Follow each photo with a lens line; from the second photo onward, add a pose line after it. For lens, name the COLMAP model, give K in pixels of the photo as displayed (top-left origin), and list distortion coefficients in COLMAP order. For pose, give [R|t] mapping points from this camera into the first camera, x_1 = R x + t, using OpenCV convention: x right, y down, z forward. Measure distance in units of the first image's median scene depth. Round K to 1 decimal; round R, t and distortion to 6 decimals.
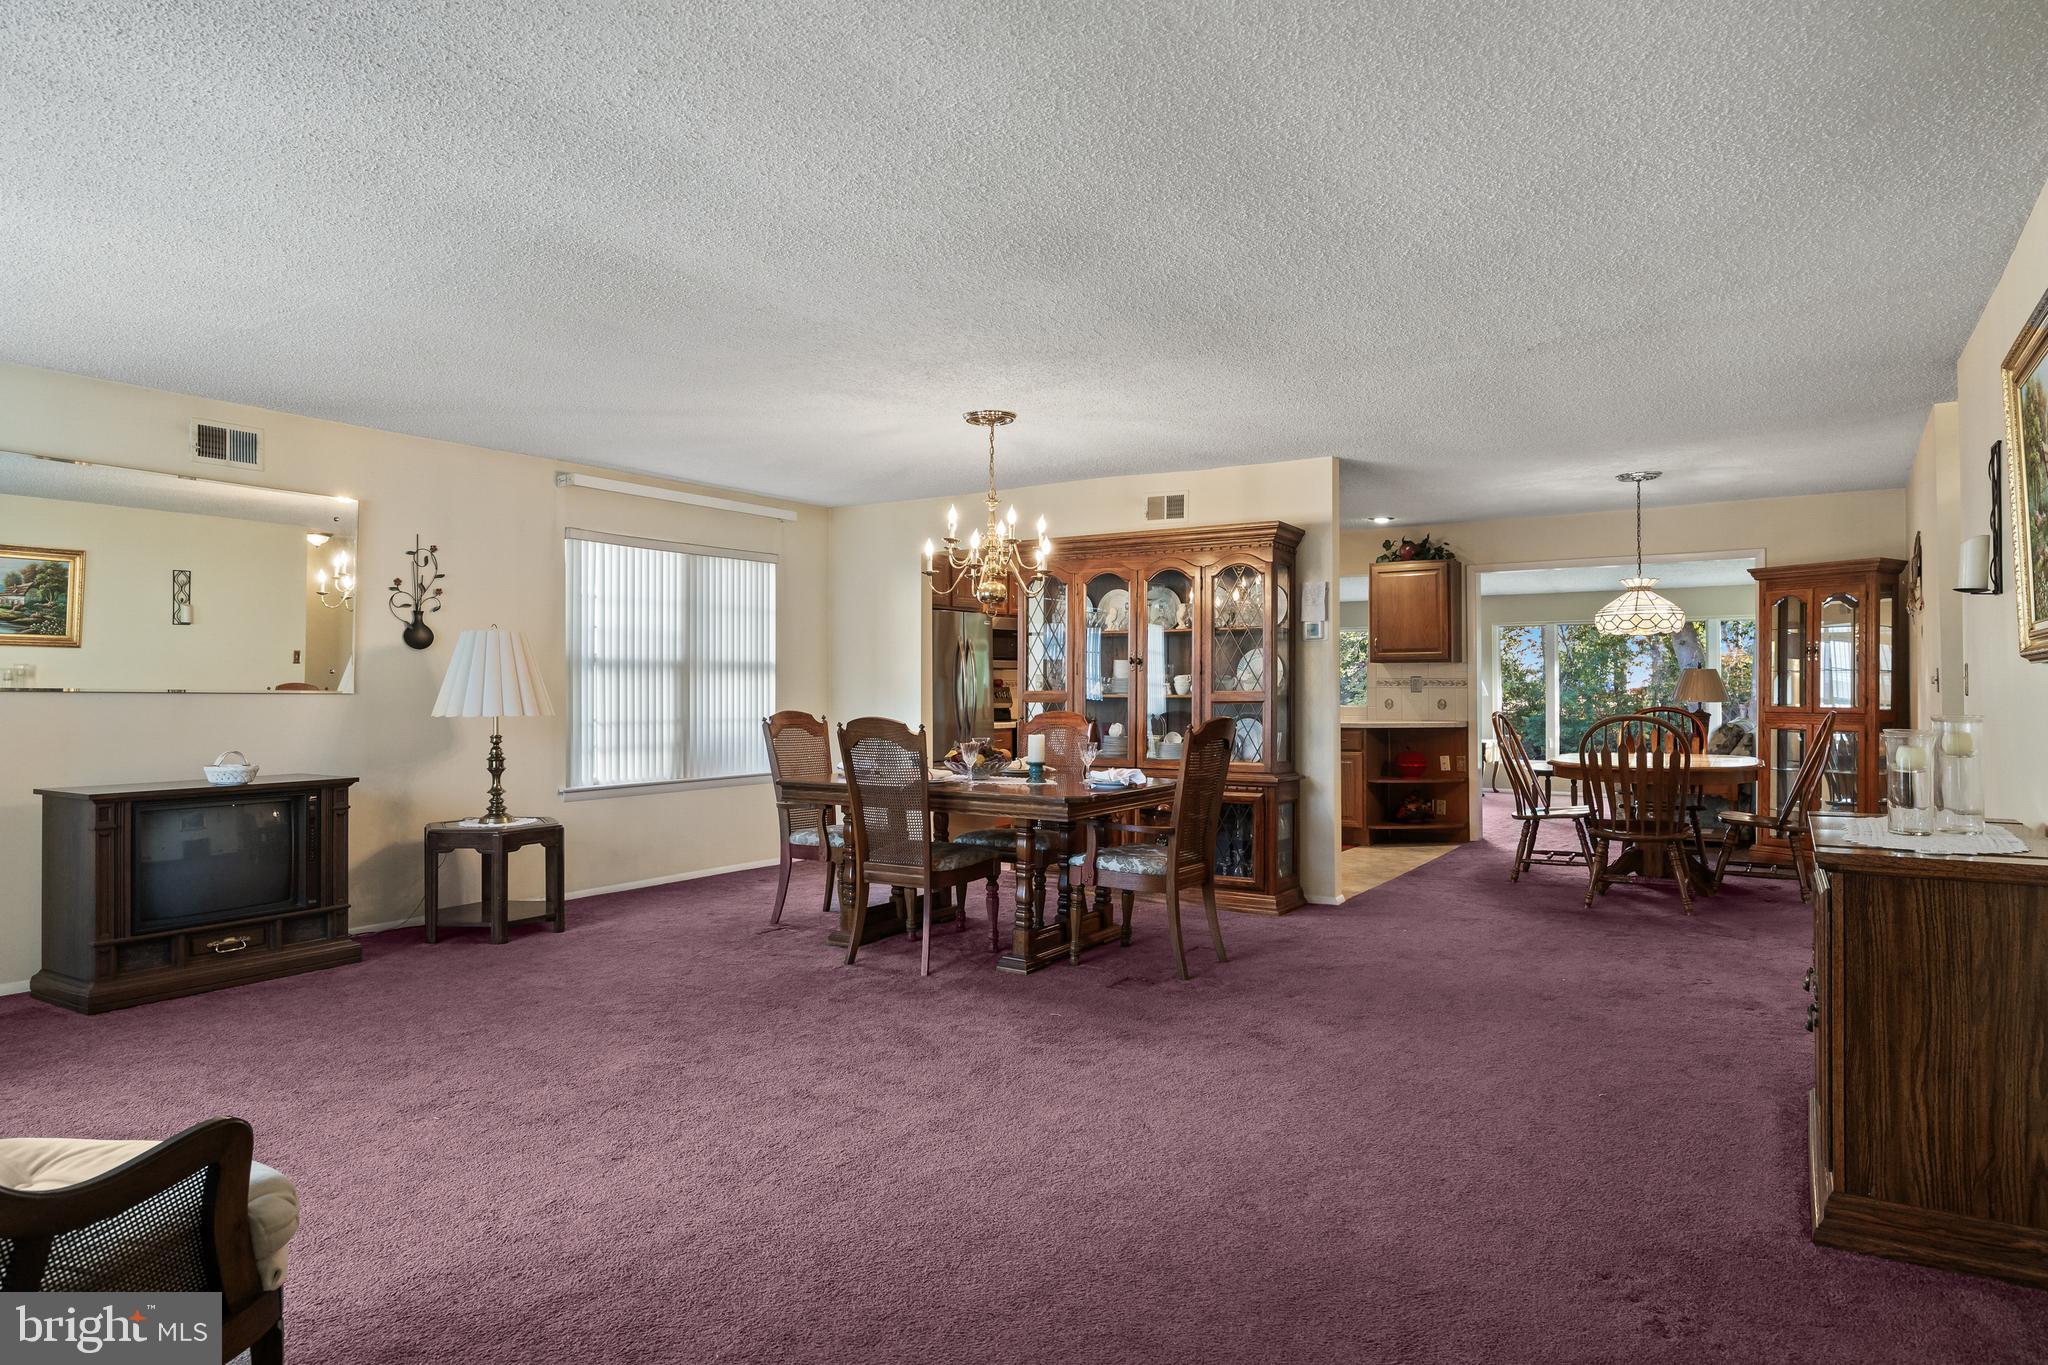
lens RADIAL K [[1203.0, 0, 1008.6], [0, 1203.0, 683.1], [0, 0, 1]] dist [-0.006216, -0.000424]
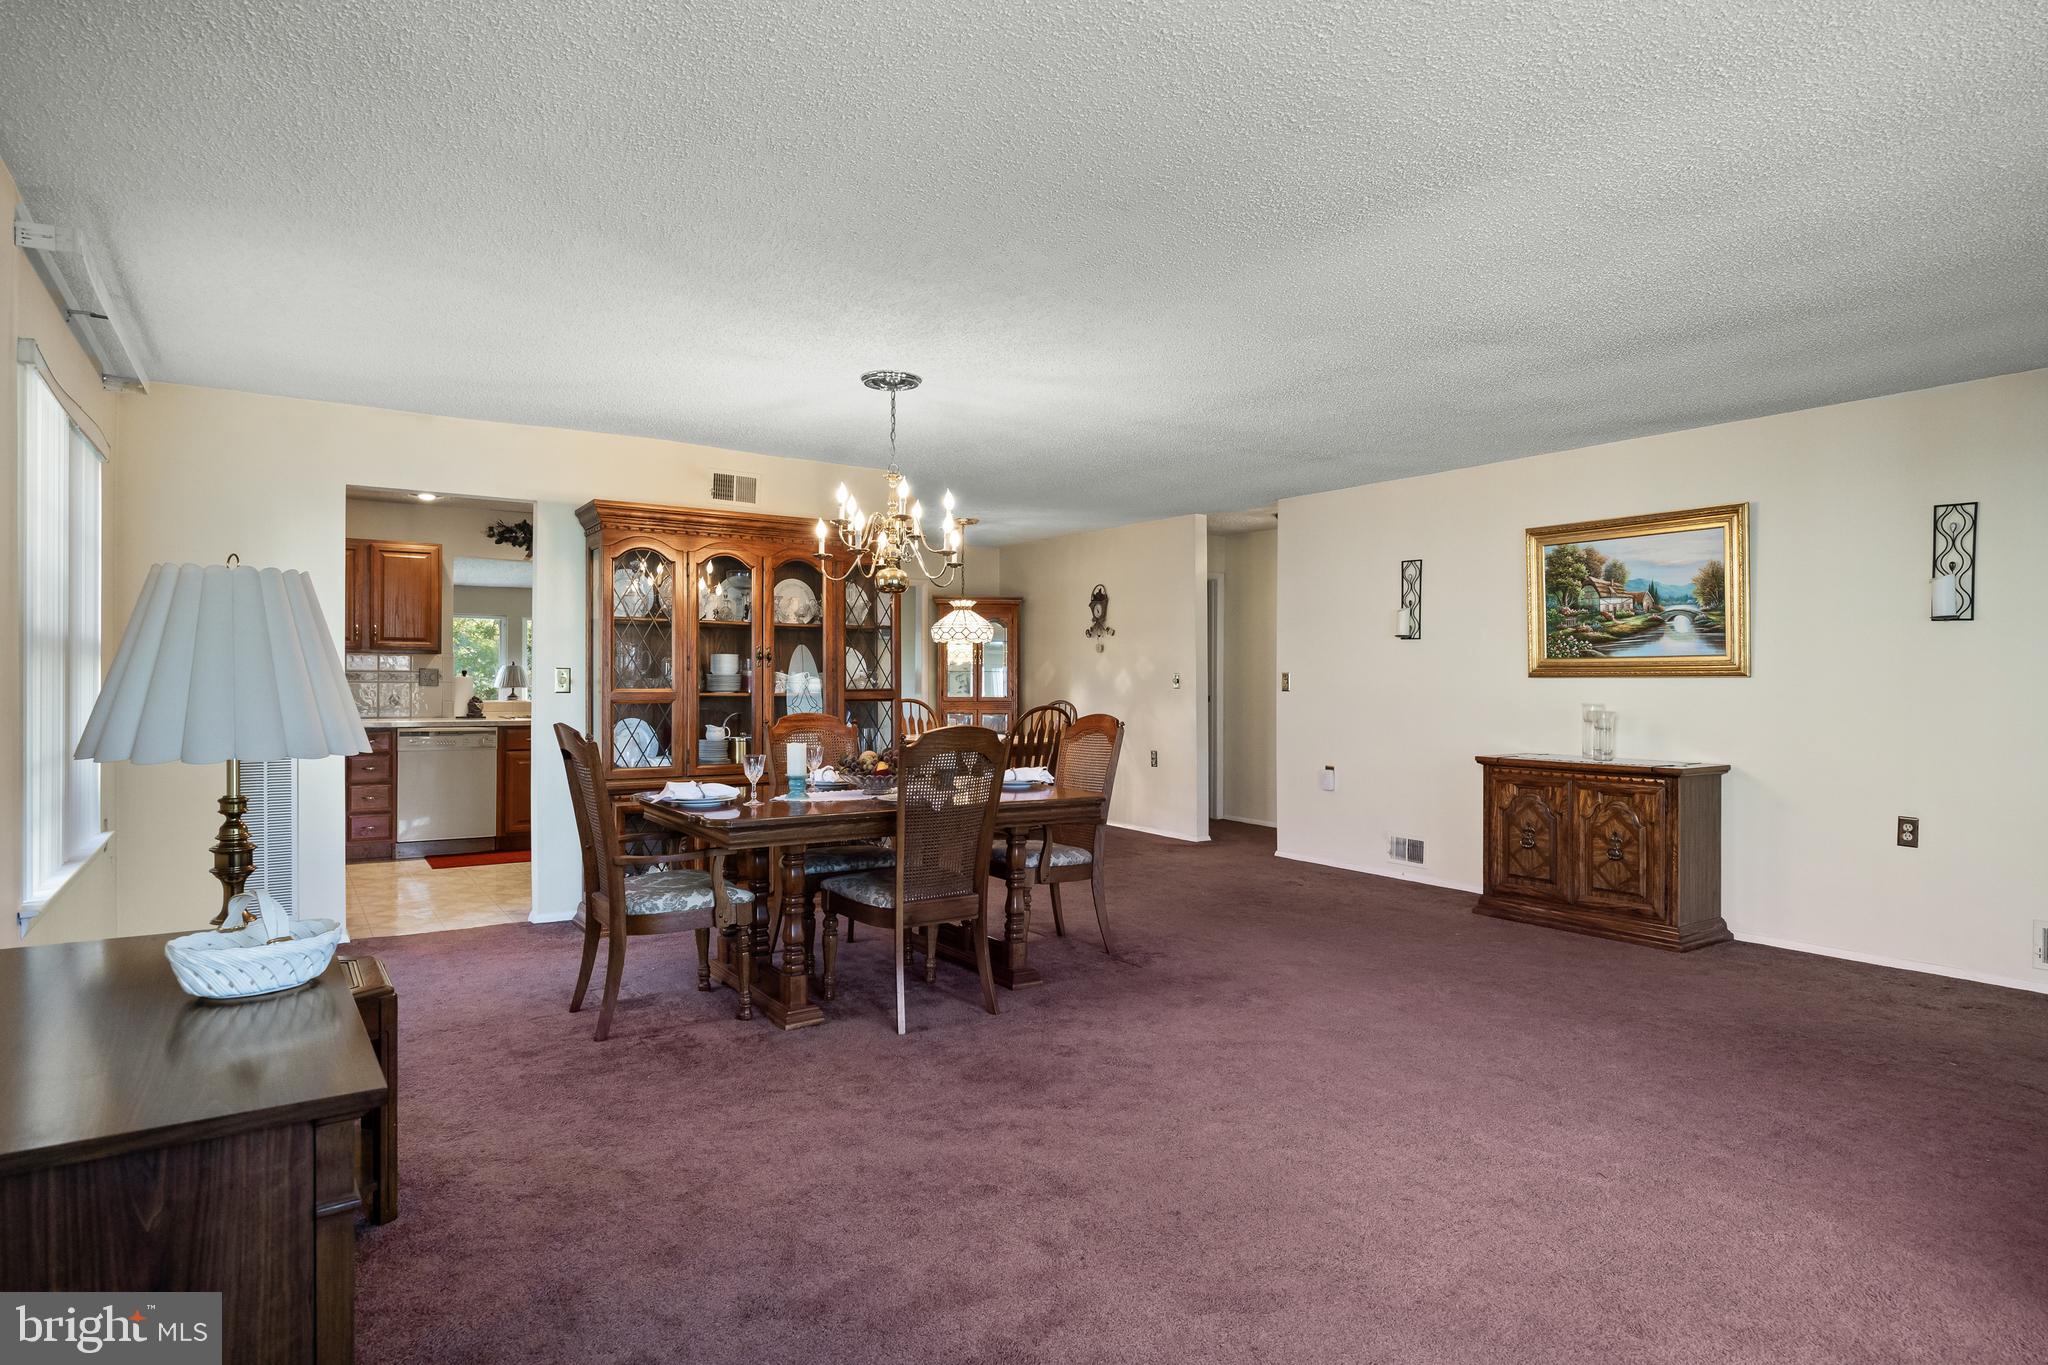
lens RADIAL K [[1140.5, 0, 1024.2], [0, 1140.5, 680.9], [0, 0, 1]] dist [-0.002034, -0.003022]
pose [[0.389520, 0.001083, 0.921017, -0.459938], [-0.010020, 0.999945, 0.003061, -0.003171], [-0.920963, -0.010421, 0.389510, 0.358840]]
